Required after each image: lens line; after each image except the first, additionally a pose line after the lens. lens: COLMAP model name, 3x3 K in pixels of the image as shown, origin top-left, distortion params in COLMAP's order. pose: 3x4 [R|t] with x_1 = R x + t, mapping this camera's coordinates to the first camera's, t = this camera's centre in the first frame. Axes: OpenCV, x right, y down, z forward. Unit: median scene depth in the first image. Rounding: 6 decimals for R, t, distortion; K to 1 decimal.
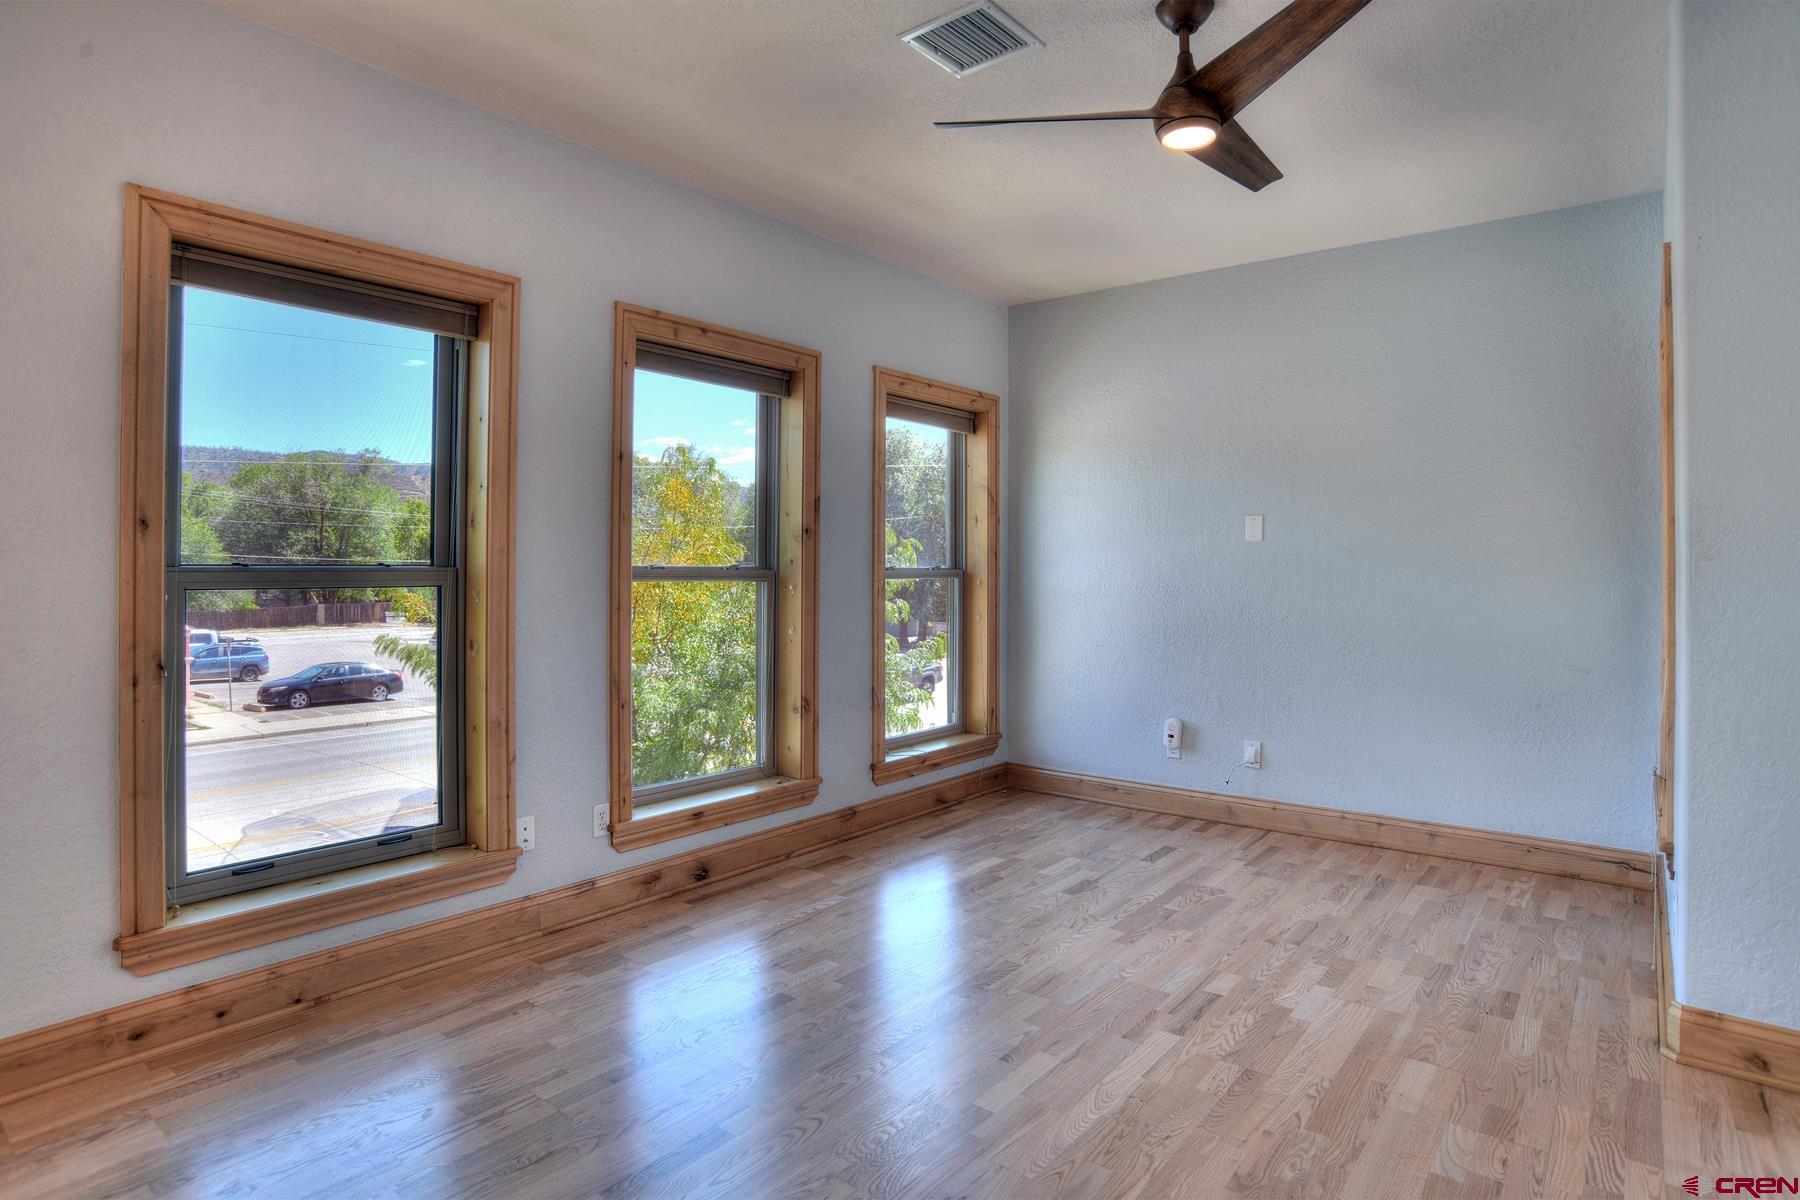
lens RADIAL K [[965.8, 0, 911.2], [0, 965.8, 563.6], [0, 0, 1]] dist [-0.092976, 0.042896]
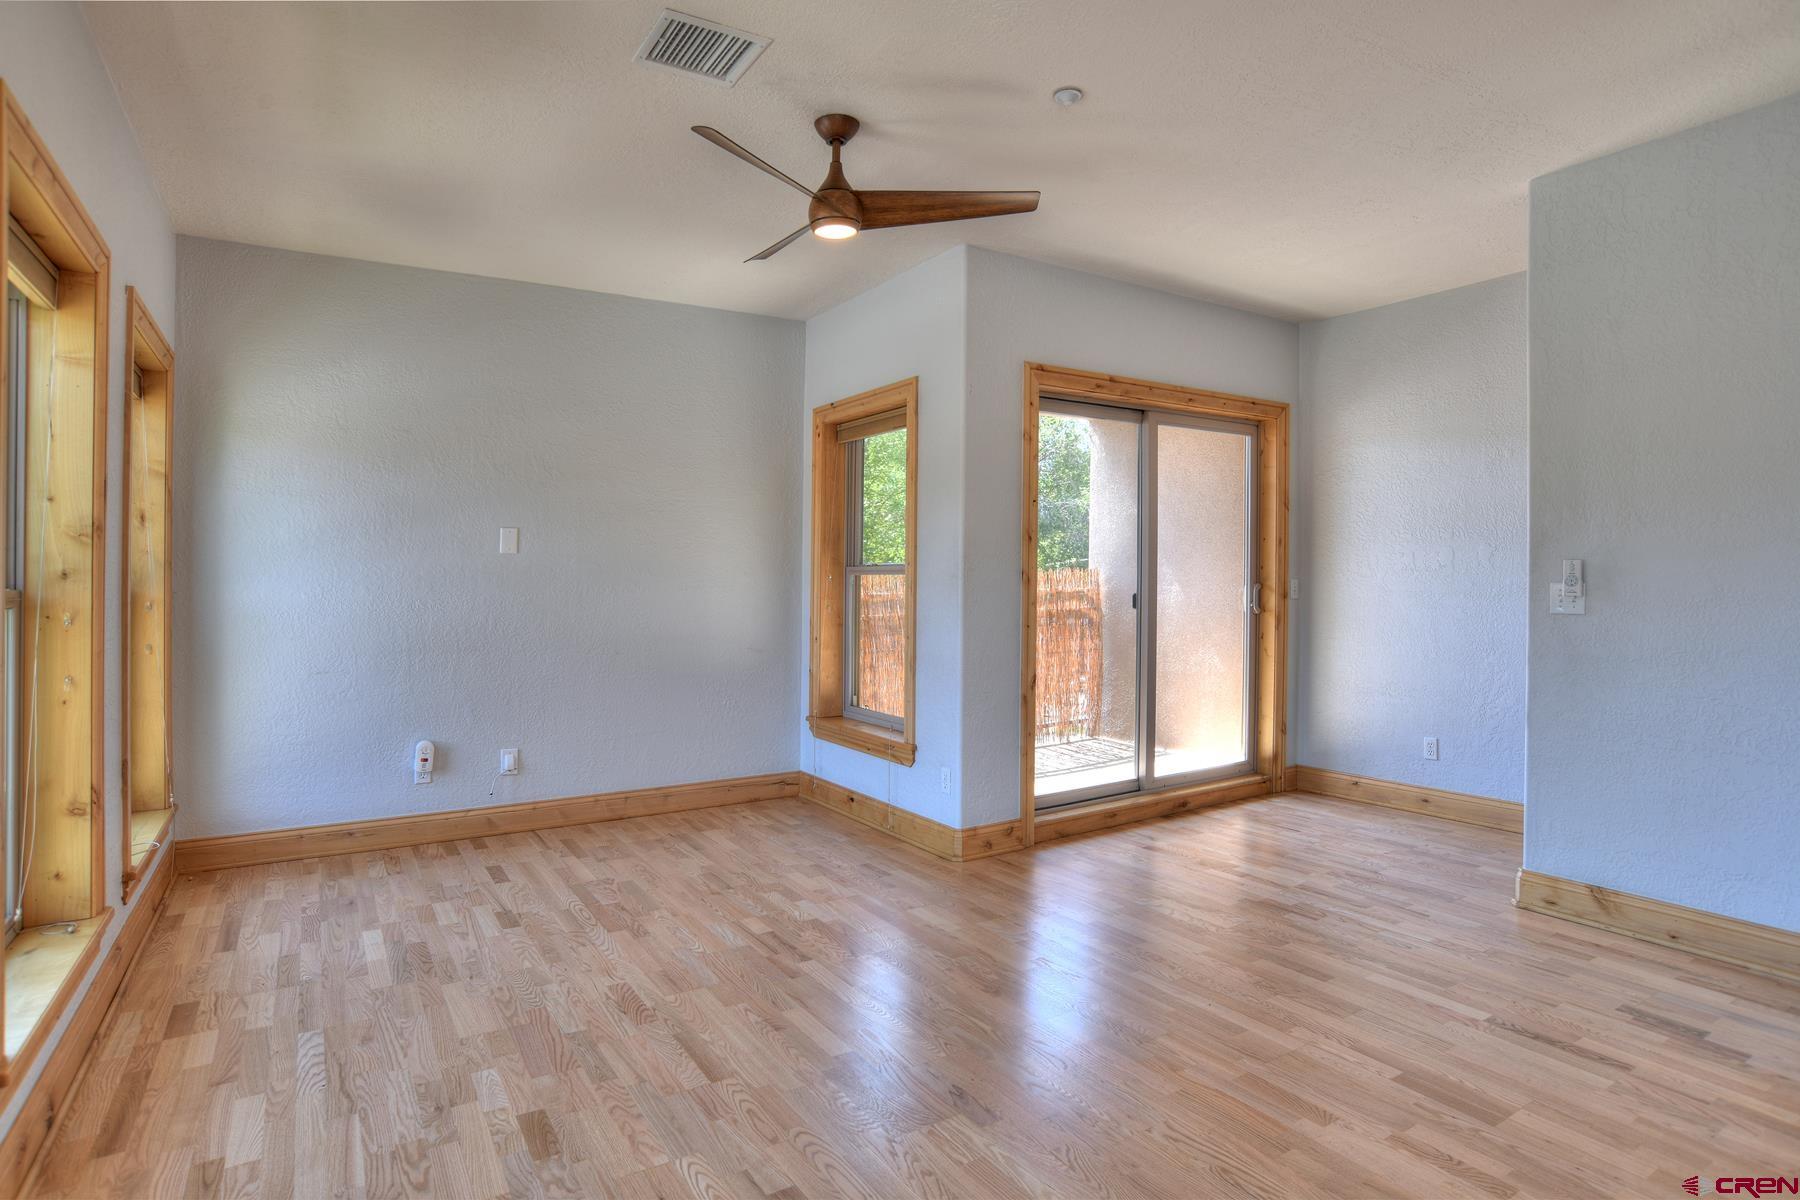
lens RADIAL K [[965.8, 0, 911.2], [0, 965.8, 563.6], [0, 0, 1]] dist [-0.092976, 0.042896]
pose [[0.313752, 0.009671, 0.949456, -0.595275], [0.000206, 0.999947, -0.010254, -0.003194], [-0.949505, 0.003413, 0.313734, 0.333414]]
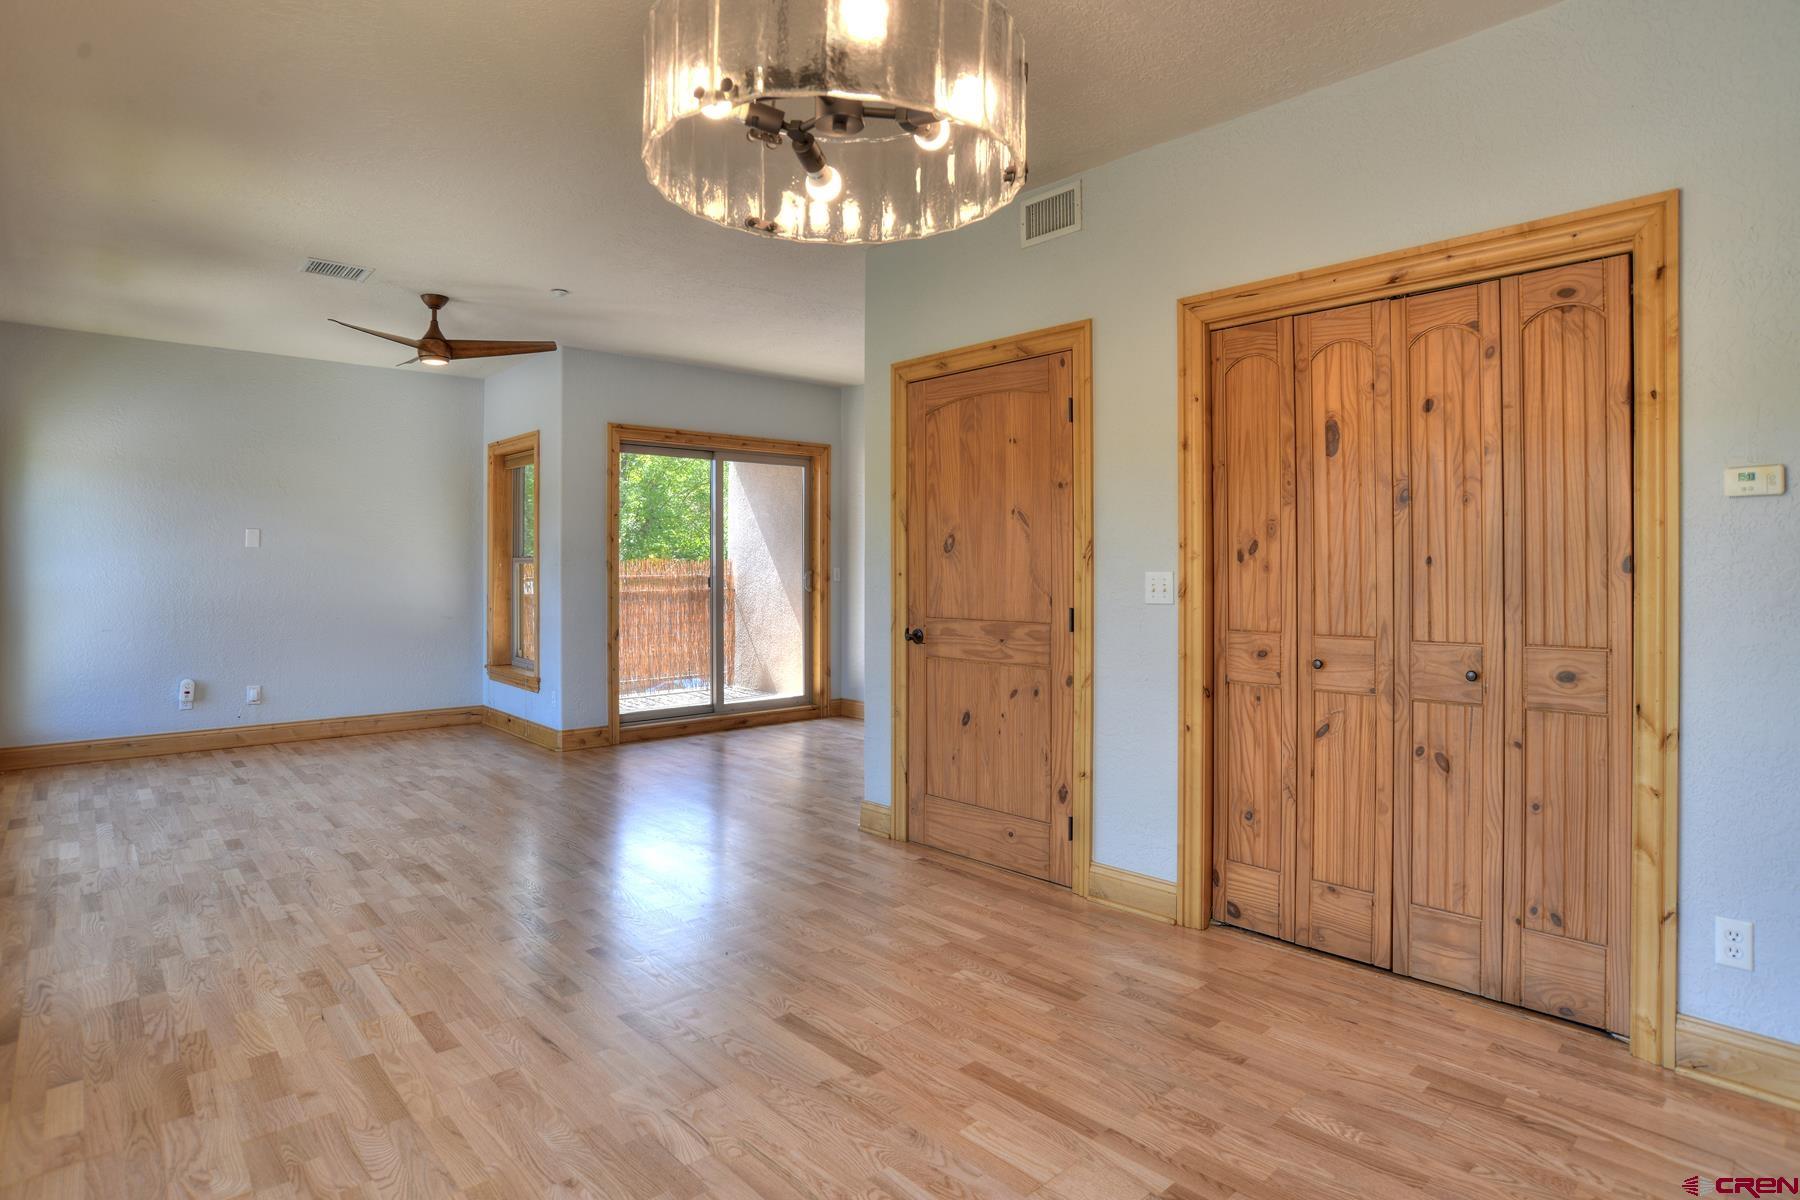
lens RADIAL K [[984.9, 0, 911.2], [0, 984.9, 567.6], [0, 0, 1]] dist [-0.101889, 0.050883]
pose [[0.159596, -0.004428, 0.987172, -1.124990], [-0.004514, 0.999976, 0.005215, -0.005755], [-0.987172, -0.005288, 0.159572, -0.268890]]
